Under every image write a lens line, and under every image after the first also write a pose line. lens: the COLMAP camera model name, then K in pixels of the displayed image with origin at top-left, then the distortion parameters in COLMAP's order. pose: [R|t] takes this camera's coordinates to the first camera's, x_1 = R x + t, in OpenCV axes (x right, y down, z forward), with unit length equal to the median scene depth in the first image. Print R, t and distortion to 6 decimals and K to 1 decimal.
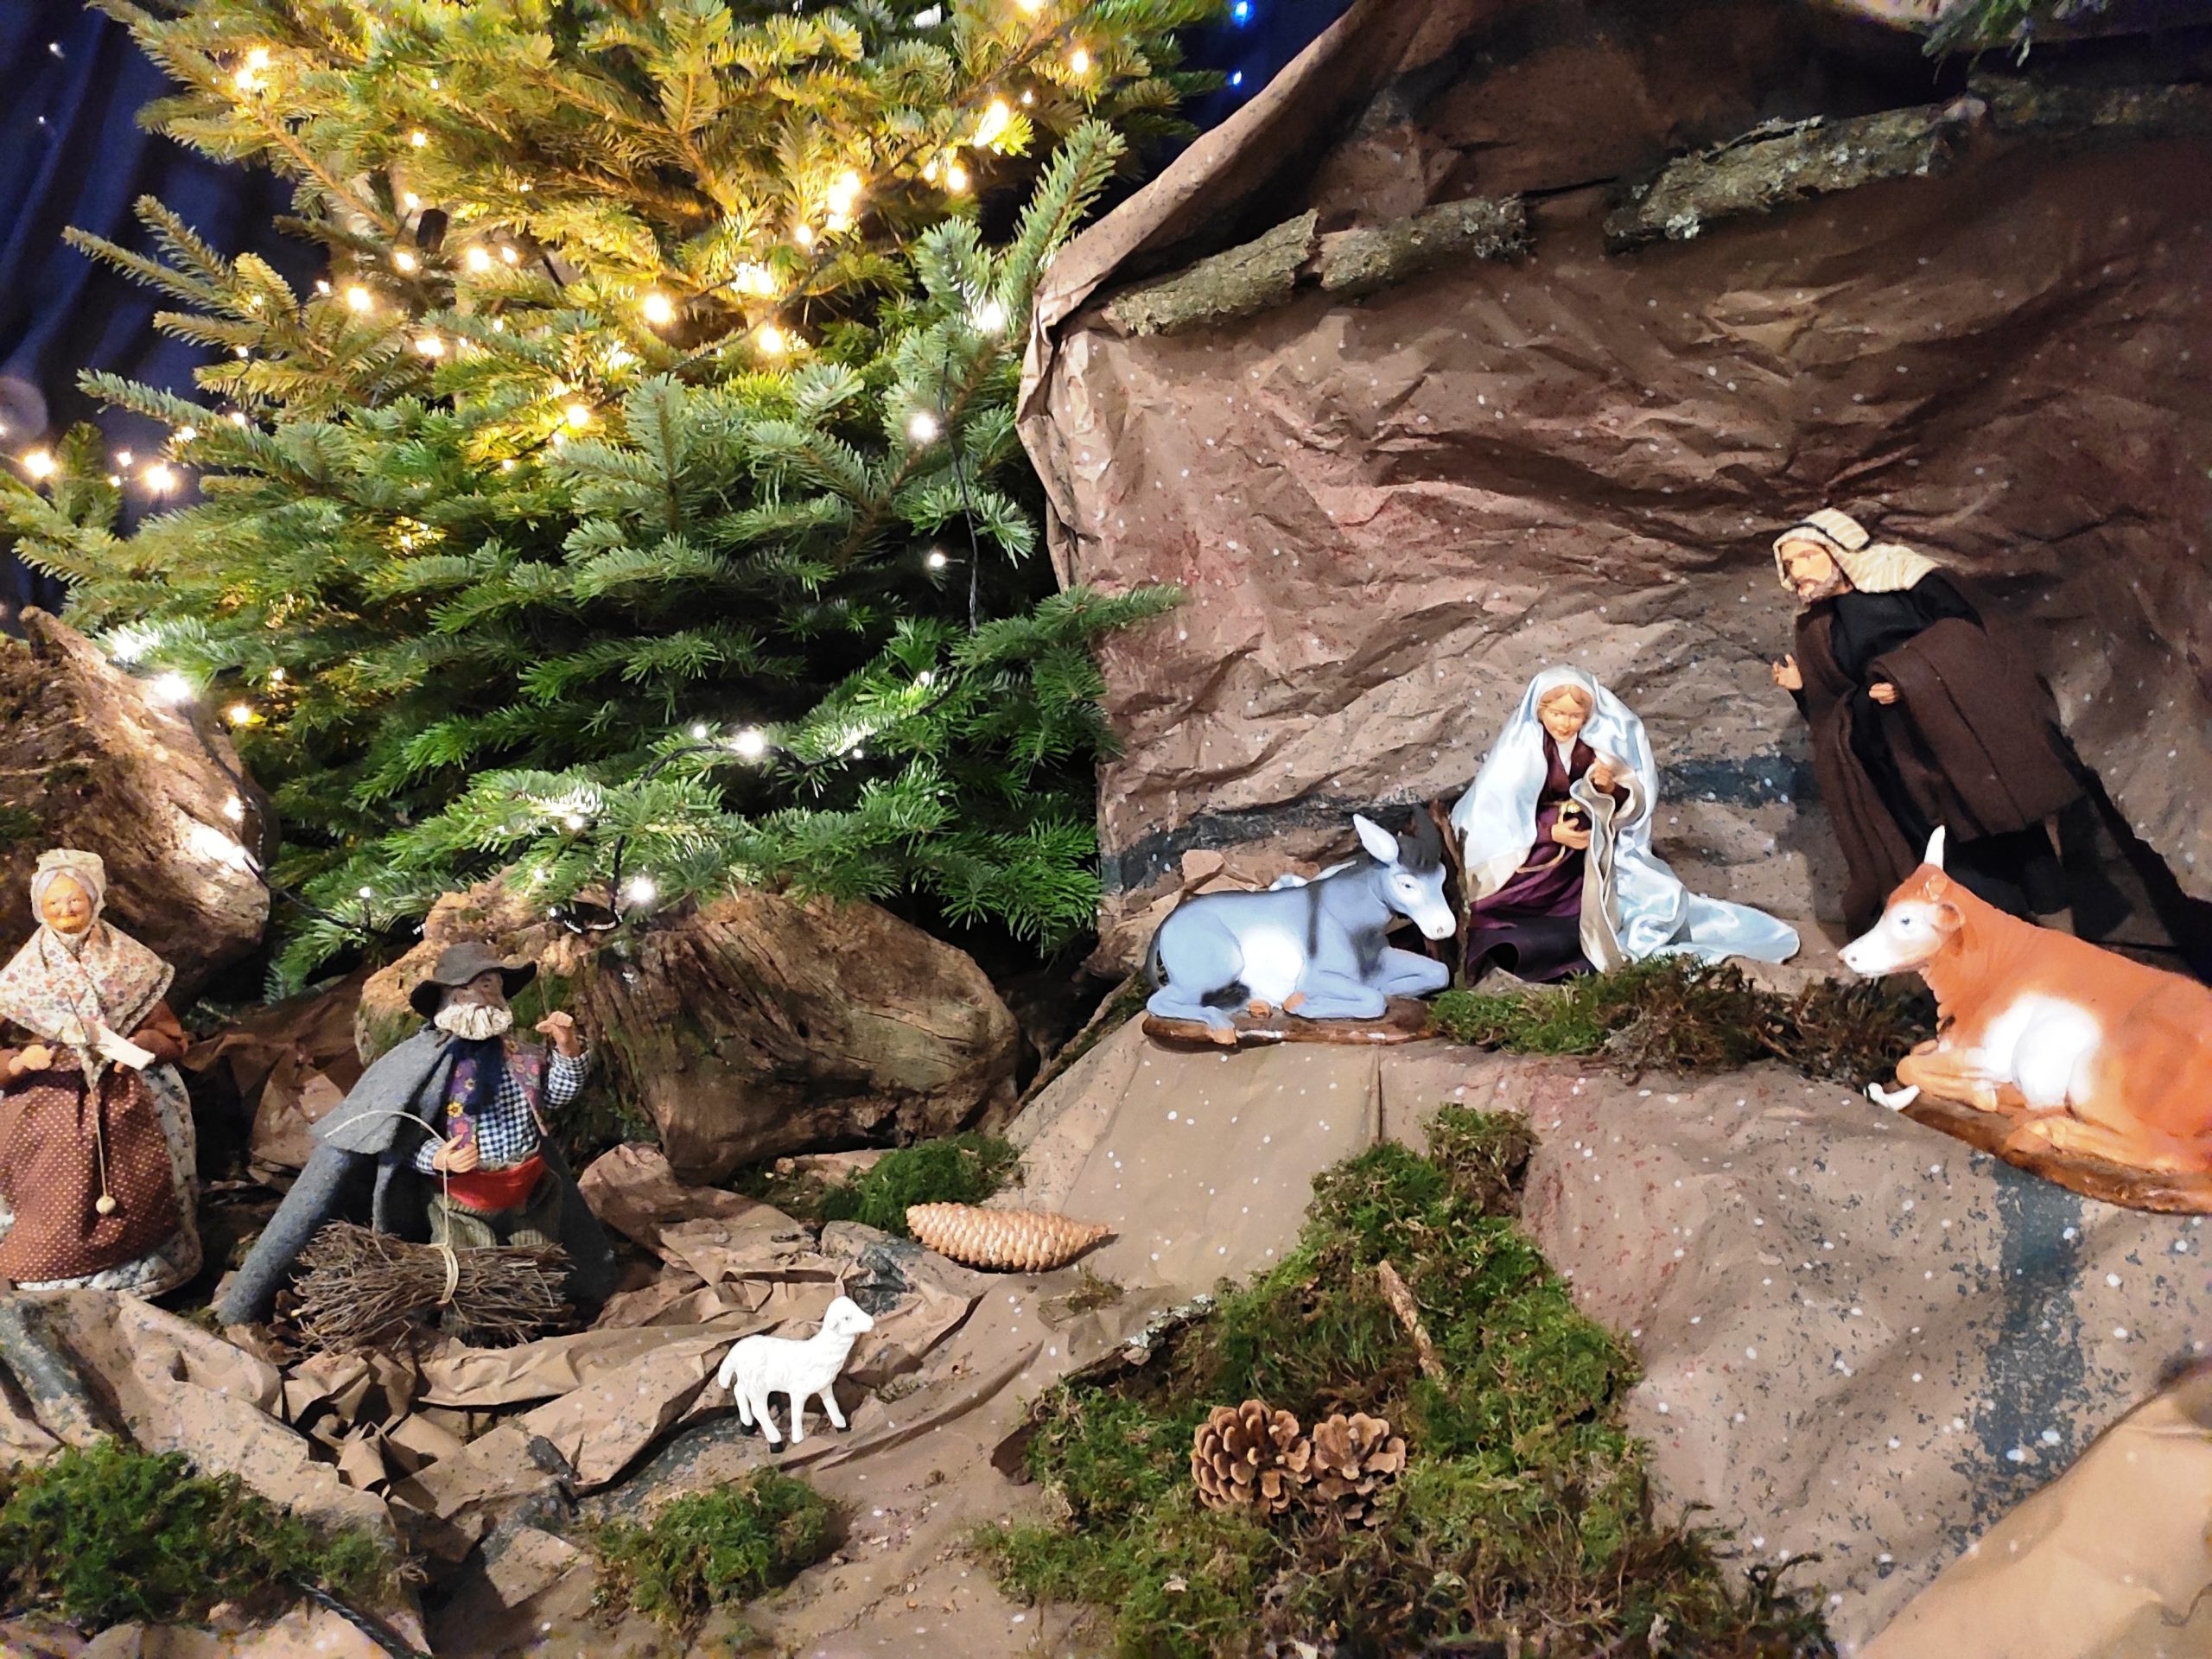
lens RADIAL K [[1677.1, 0, 1101.8], [0, 1677.1, 826.3], [0, 0, 1]] dist [0.072259, -0.105067]
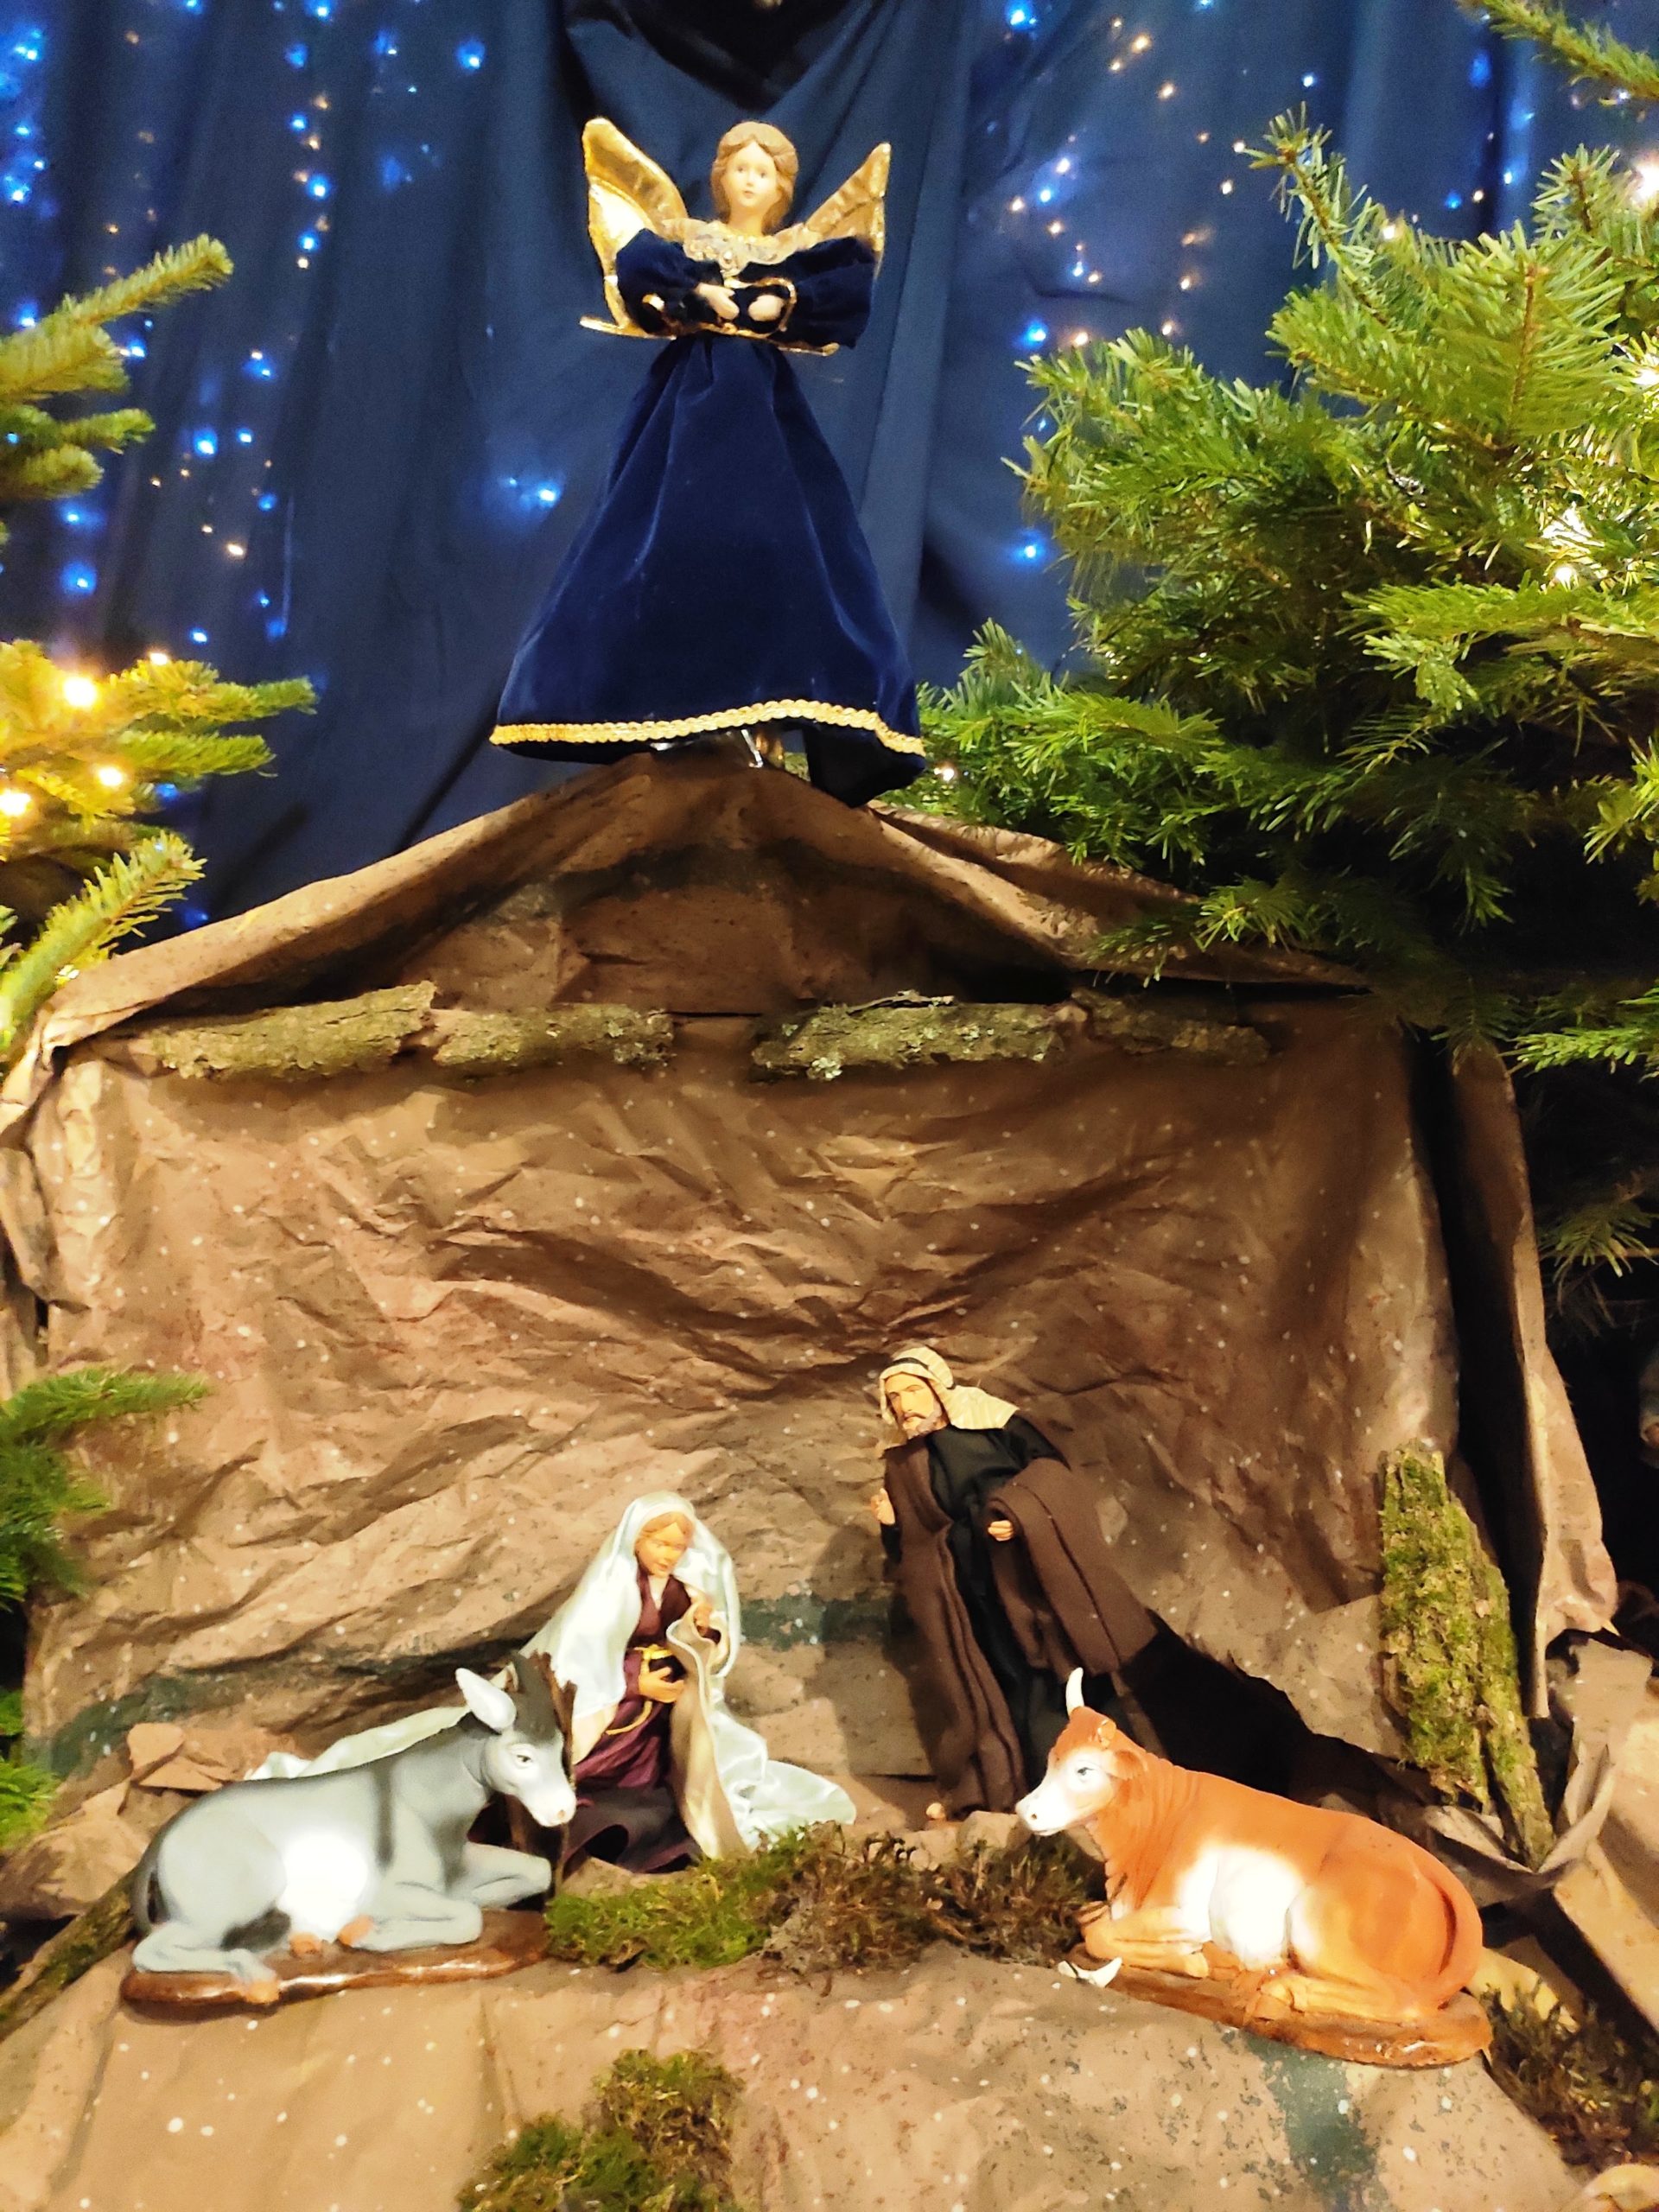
lens RADIAL K [[1677.1, 0, 829.2], [0, 1677.1, 1092.1], [0, 0, 1]] dist [0.072259, -0.105067]
pose [[0.811538, 0.169213, 0.559261, -0.204426], [0.022751, 0.947271, -0.319626, -0.004924], [-0.583856, 0.272112, 0.764897, 0.175995]]
